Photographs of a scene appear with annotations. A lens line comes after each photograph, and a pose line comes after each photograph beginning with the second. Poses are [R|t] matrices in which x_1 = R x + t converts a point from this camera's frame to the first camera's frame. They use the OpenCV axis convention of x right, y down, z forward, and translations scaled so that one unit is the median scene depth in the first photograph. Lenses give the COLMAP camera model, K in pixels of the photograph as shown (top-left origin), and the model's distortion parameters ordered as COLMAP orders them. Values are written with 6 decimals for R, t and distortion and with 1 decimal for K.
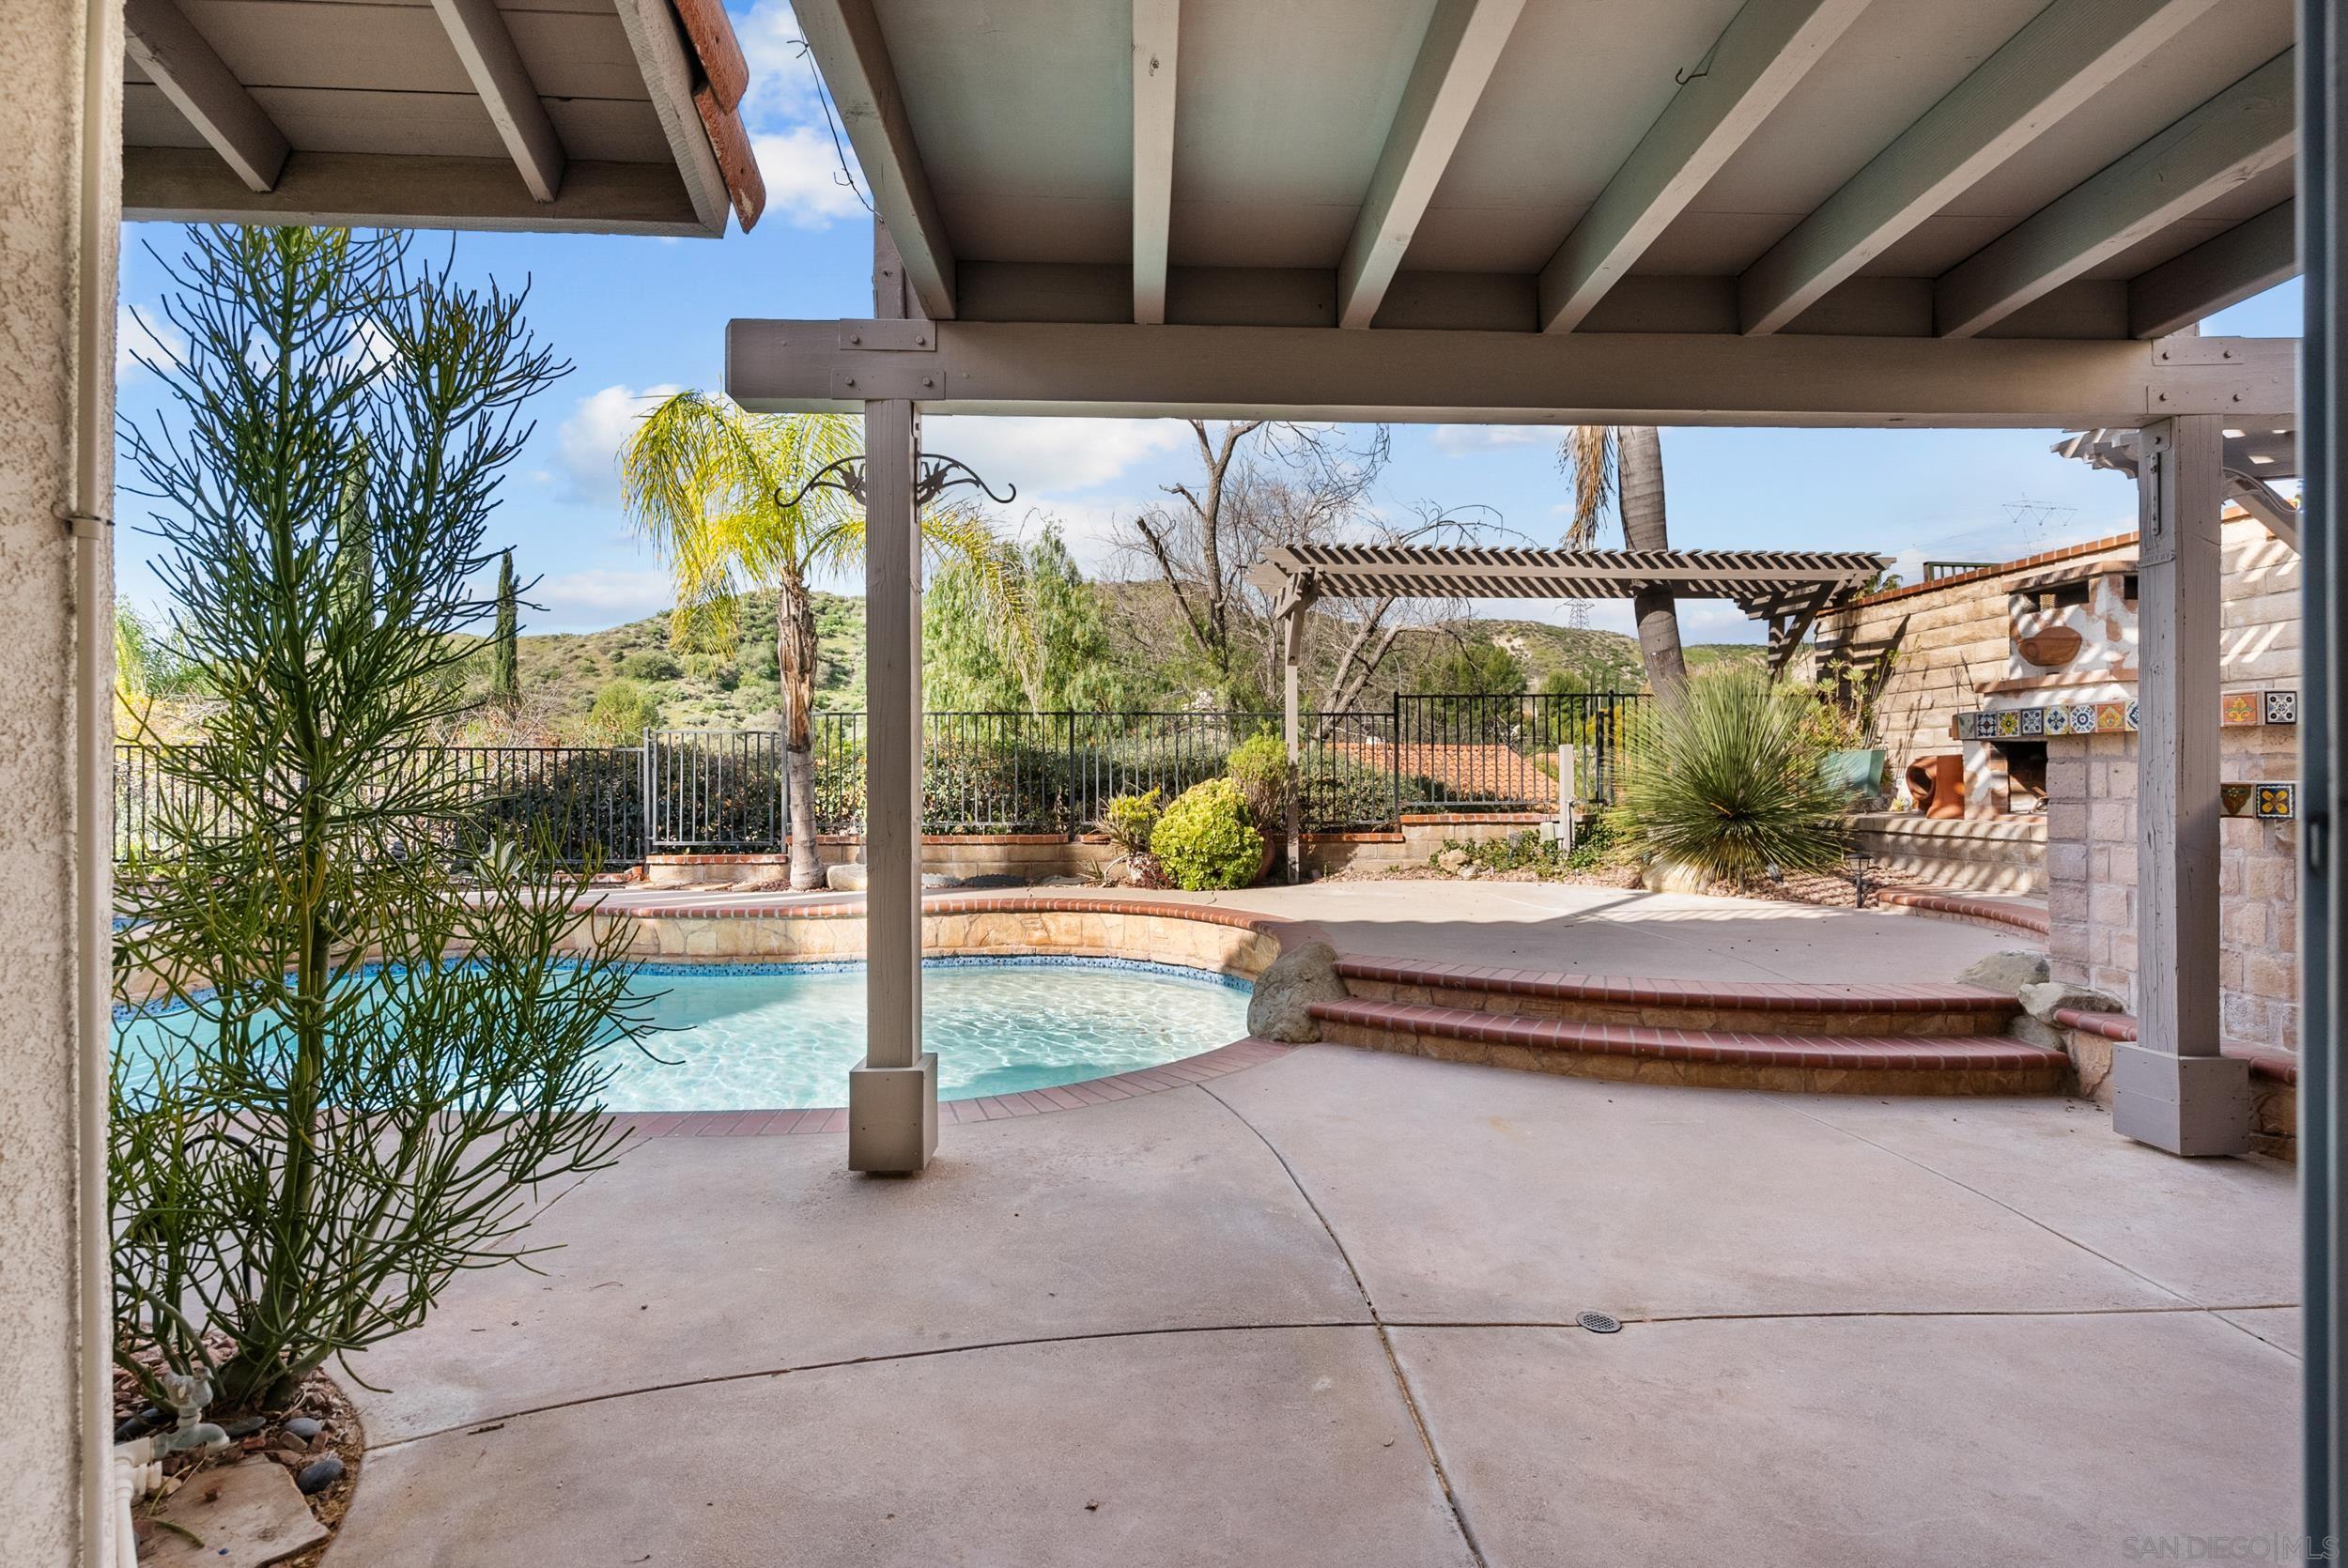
lens RADIAL K [[1070.5, 0, 1166.5], [0, 1070.5, 784.1], [0, 0, 1]] dist [-0.007206, 0.003988]
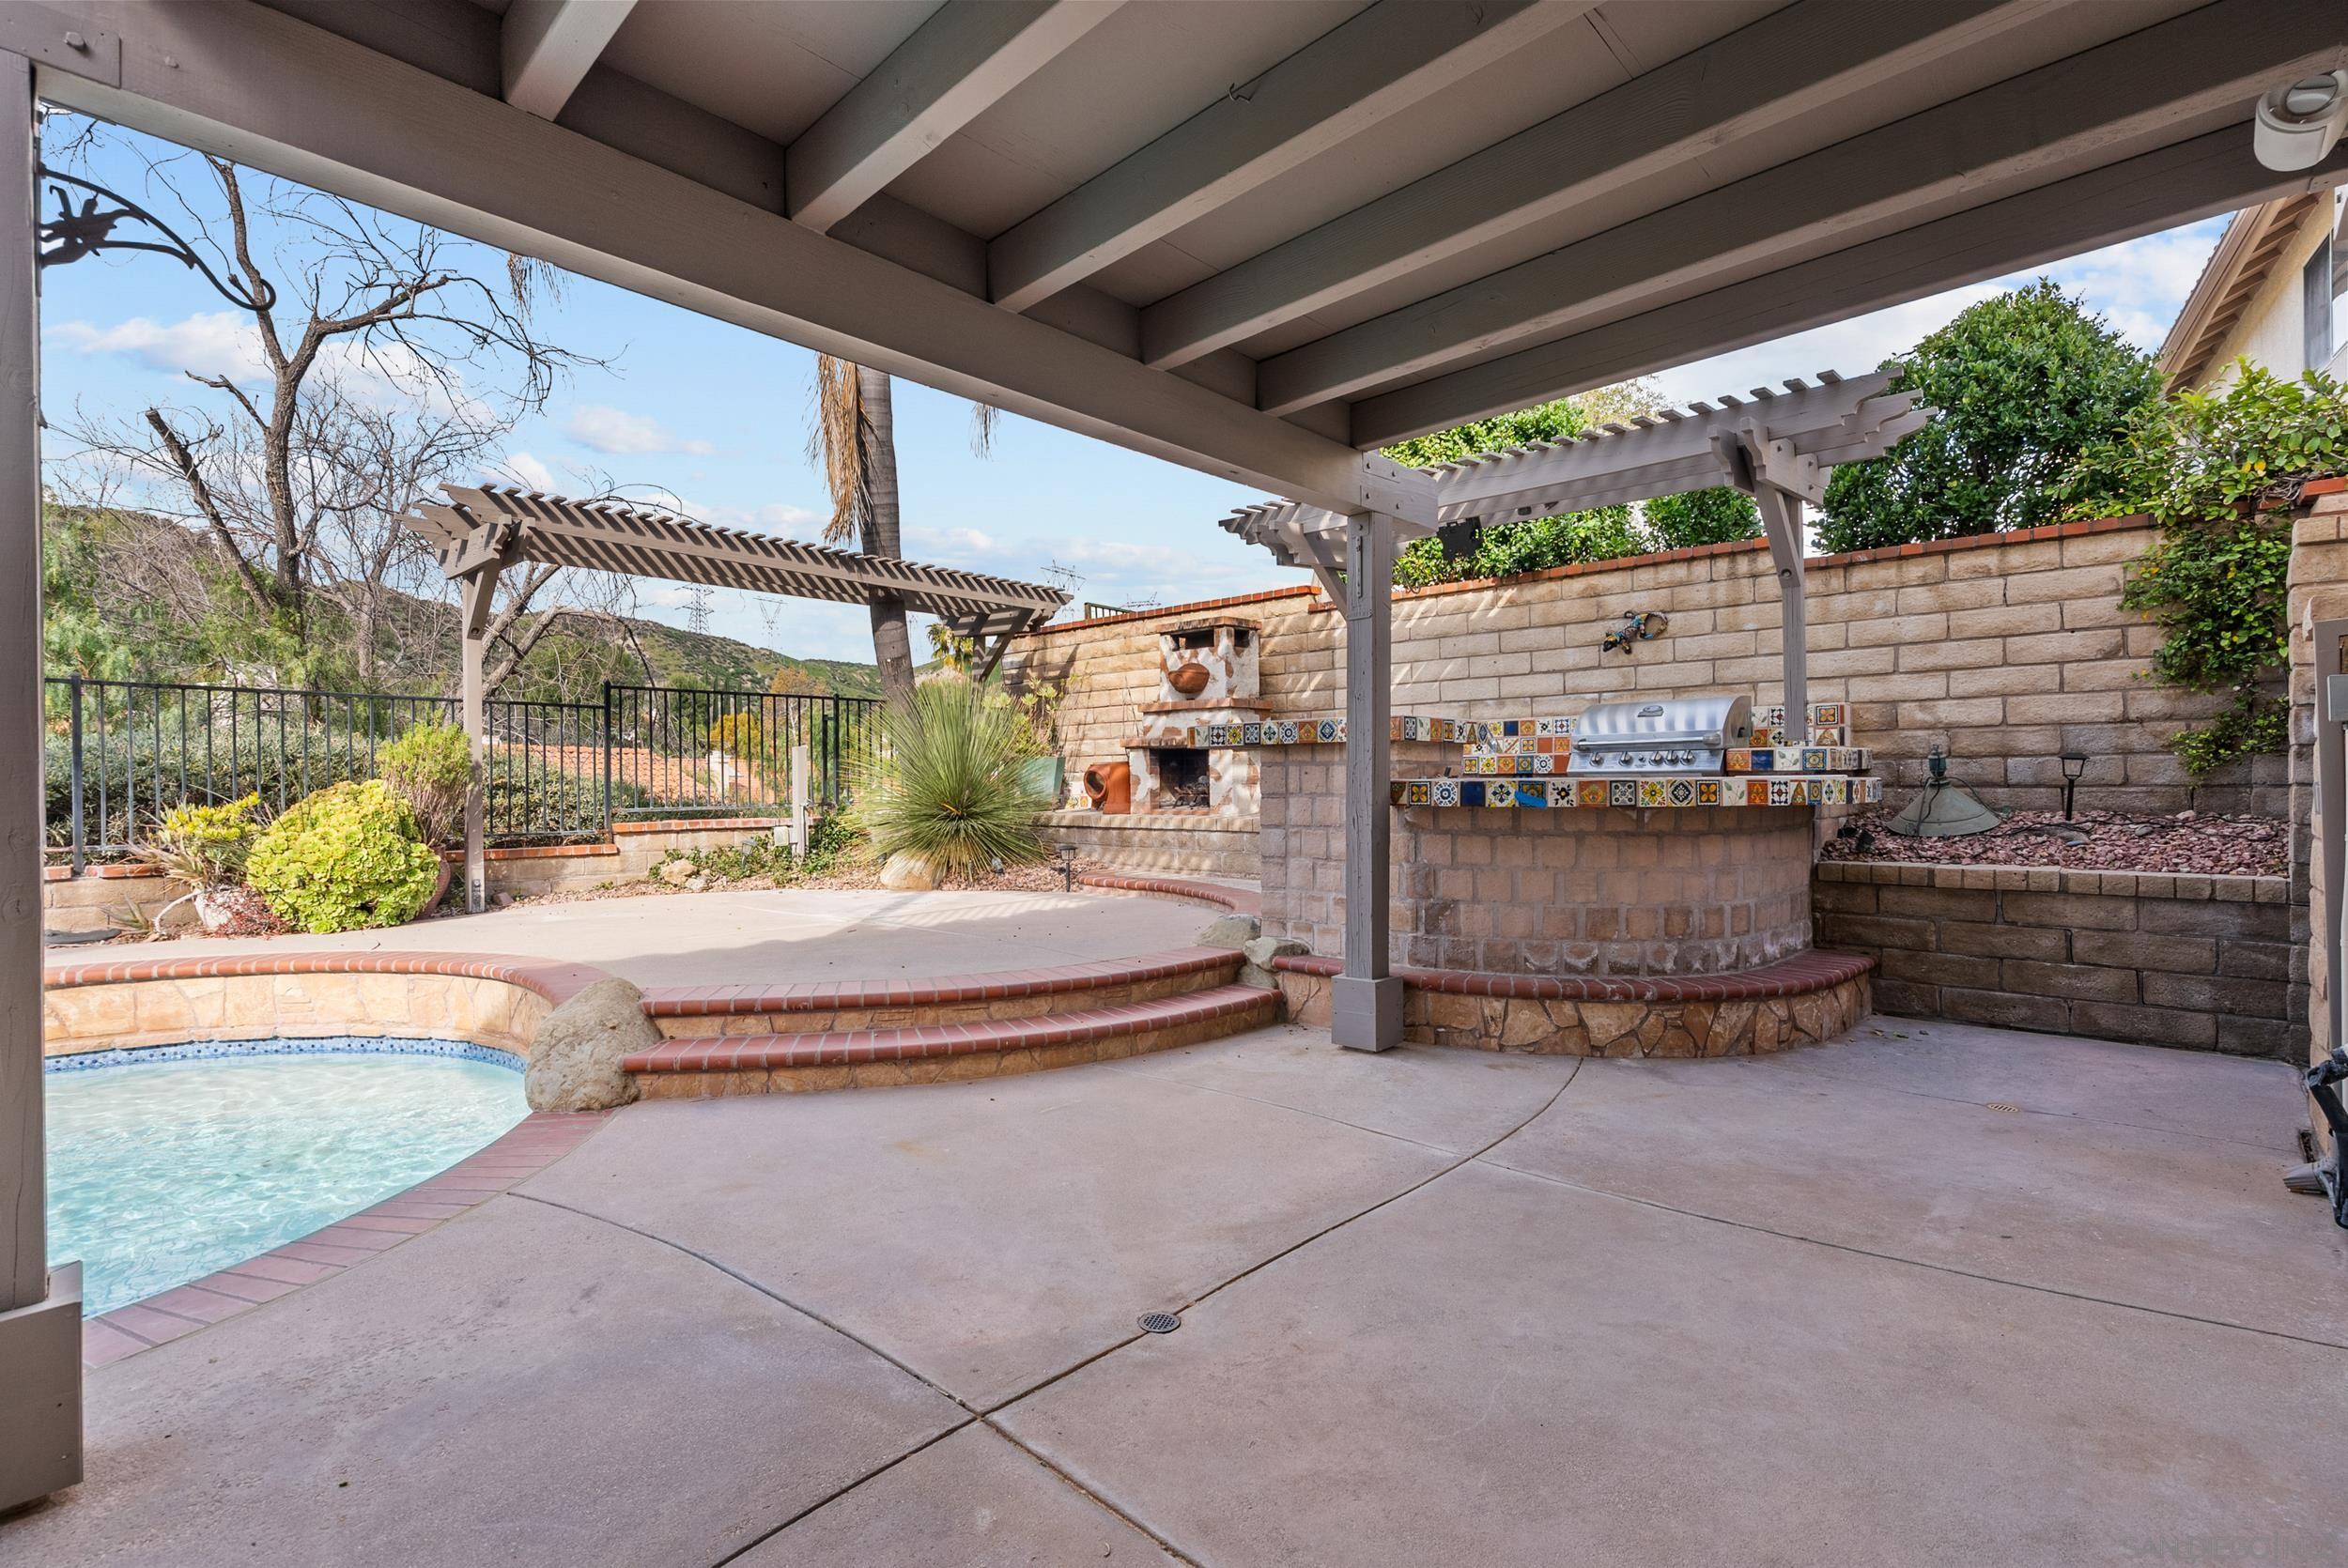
lens RADIAL K [[1070.5, 0, 1158.3], [0, 1070.5, 787.3], [0, 0, 1]] dist [-0.007206, 0.003988]
pose [[0.714731, -0.001797, 0.699397, -0.098449], [0.004504, 0.999988, -0.002033, 0.004690], [-0.699385, 0.004603, 0.714730, 0.102517]]
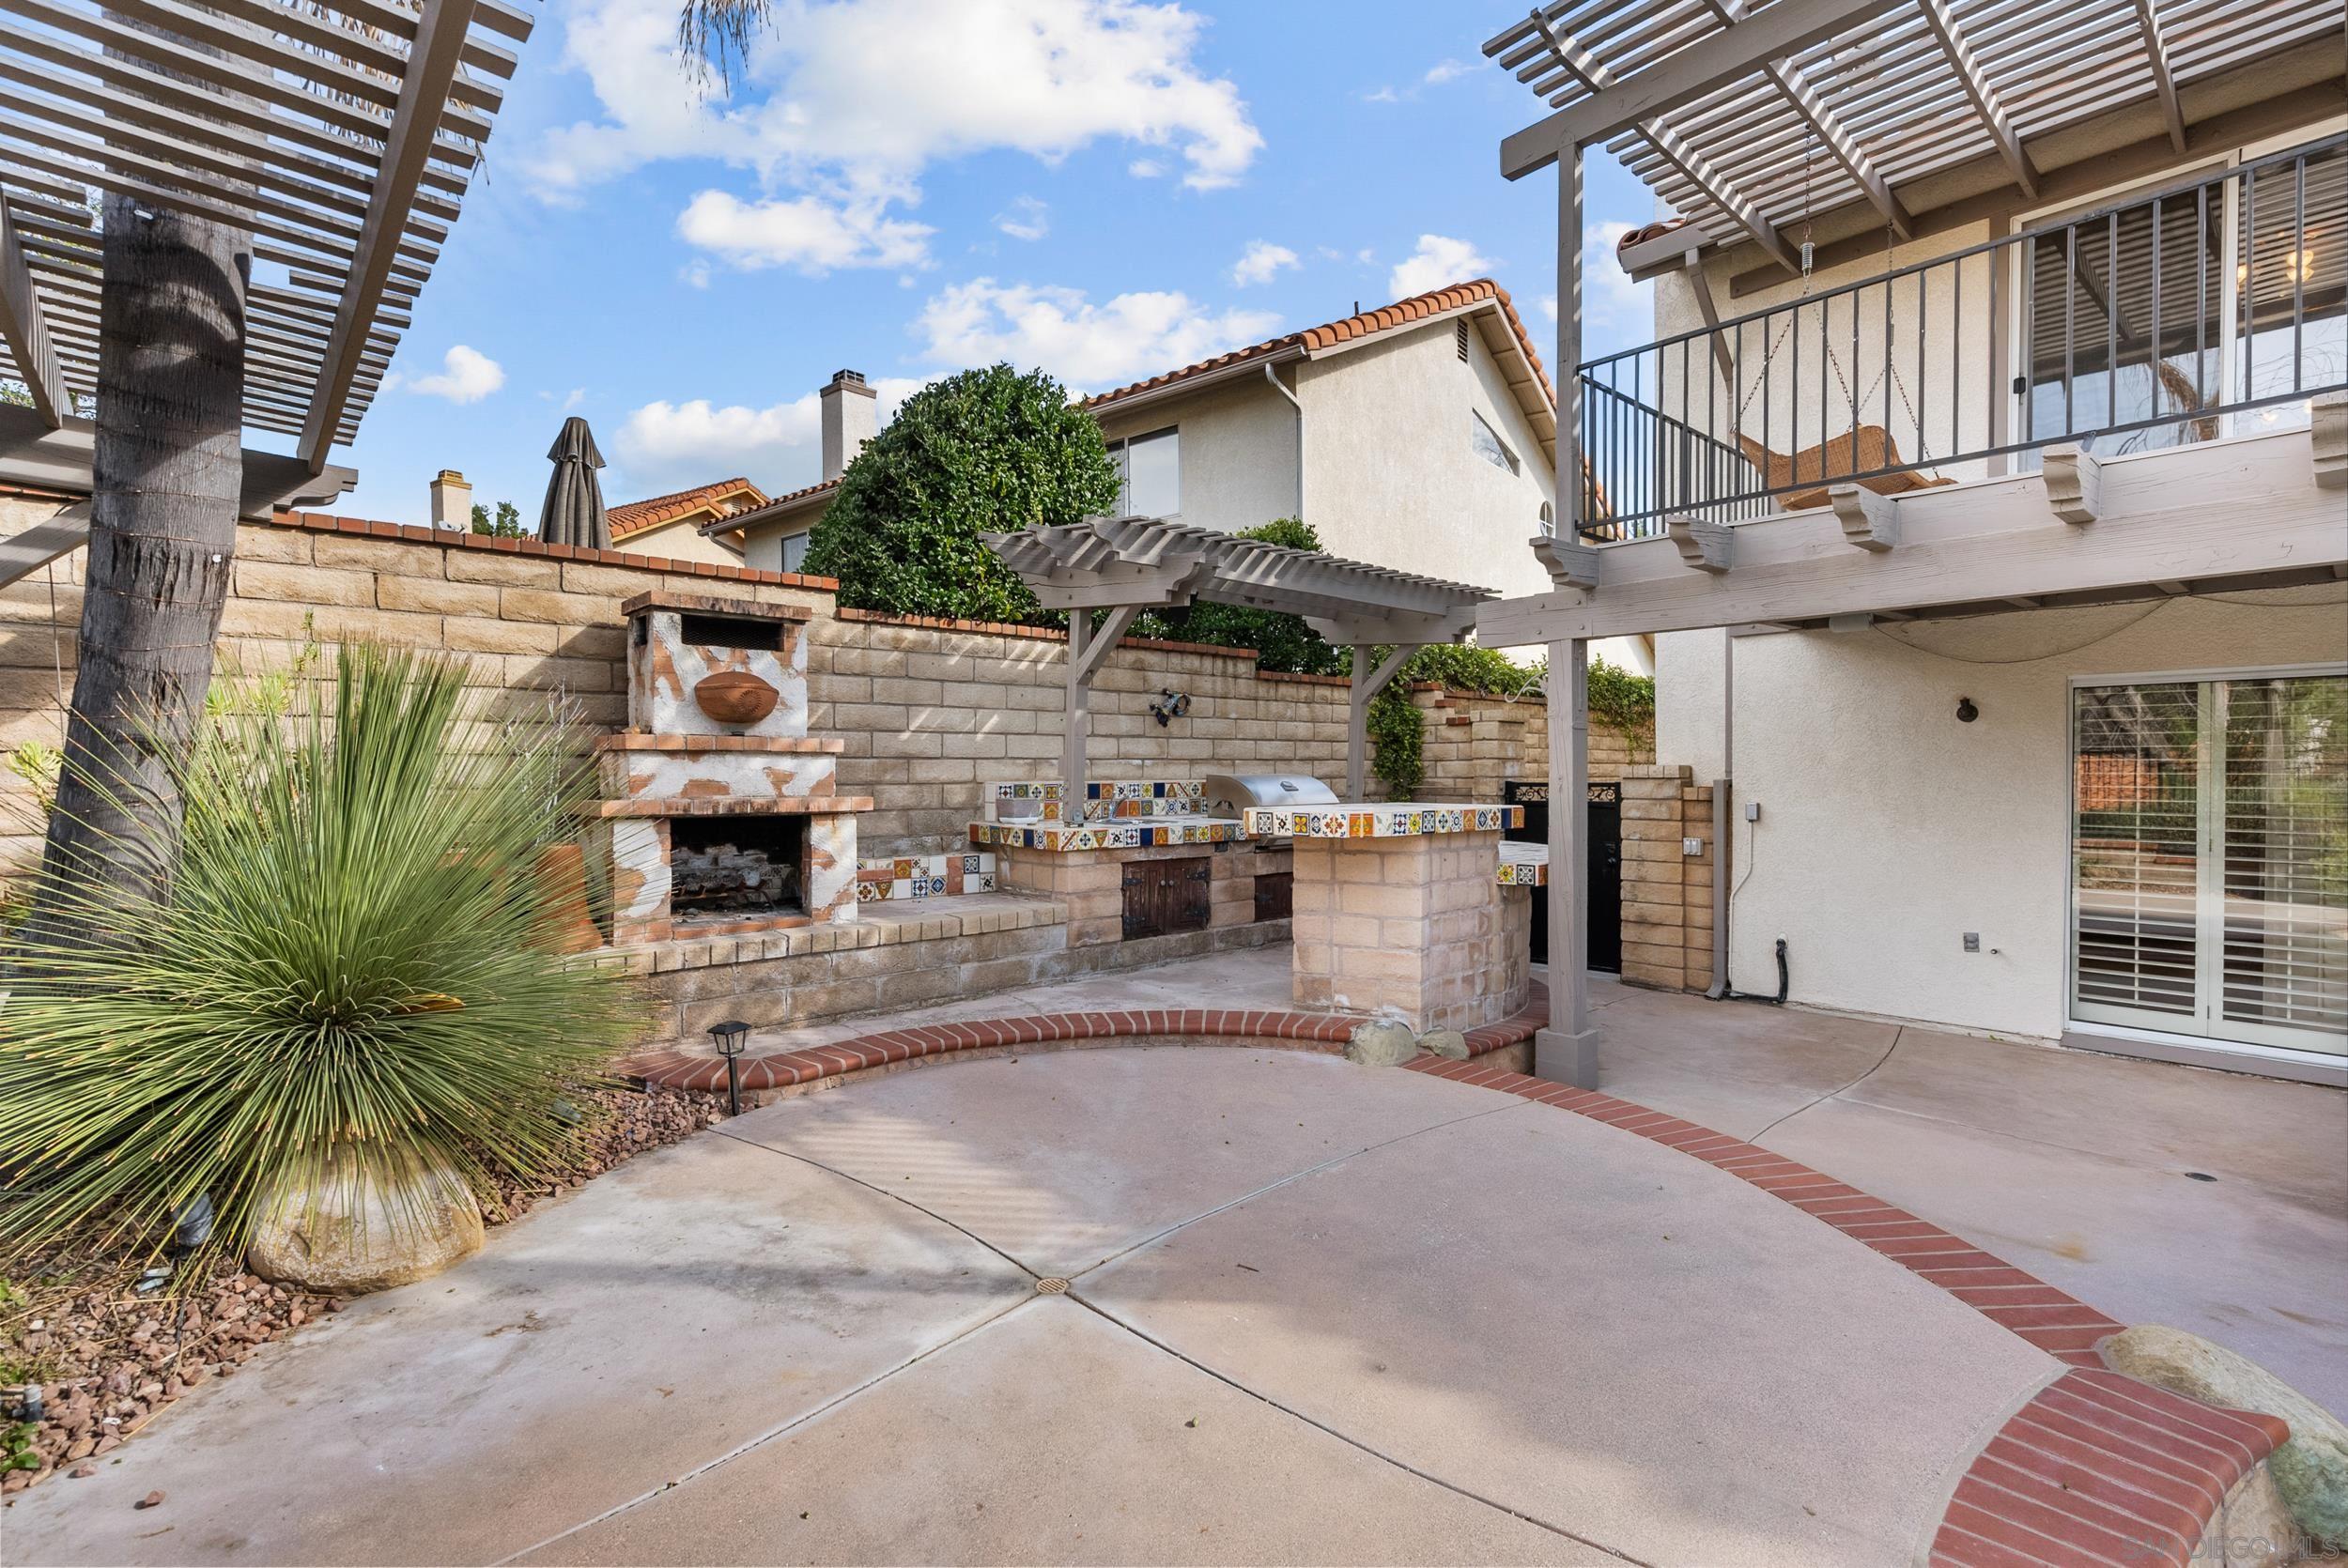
lens RADIAL K [[1070.5, 0, 1160.9], [0, 1070.5, 789.5], [0, 0, 1]] dist [-0.007206, 0.003988]
pose [[-0.641987, -0.006281, 0.766690, 0.052816], [0.008821, 0.999840, 0.015577, -0.071383], [-0.766665, 0.016763, -0.641829, 1.228785]]
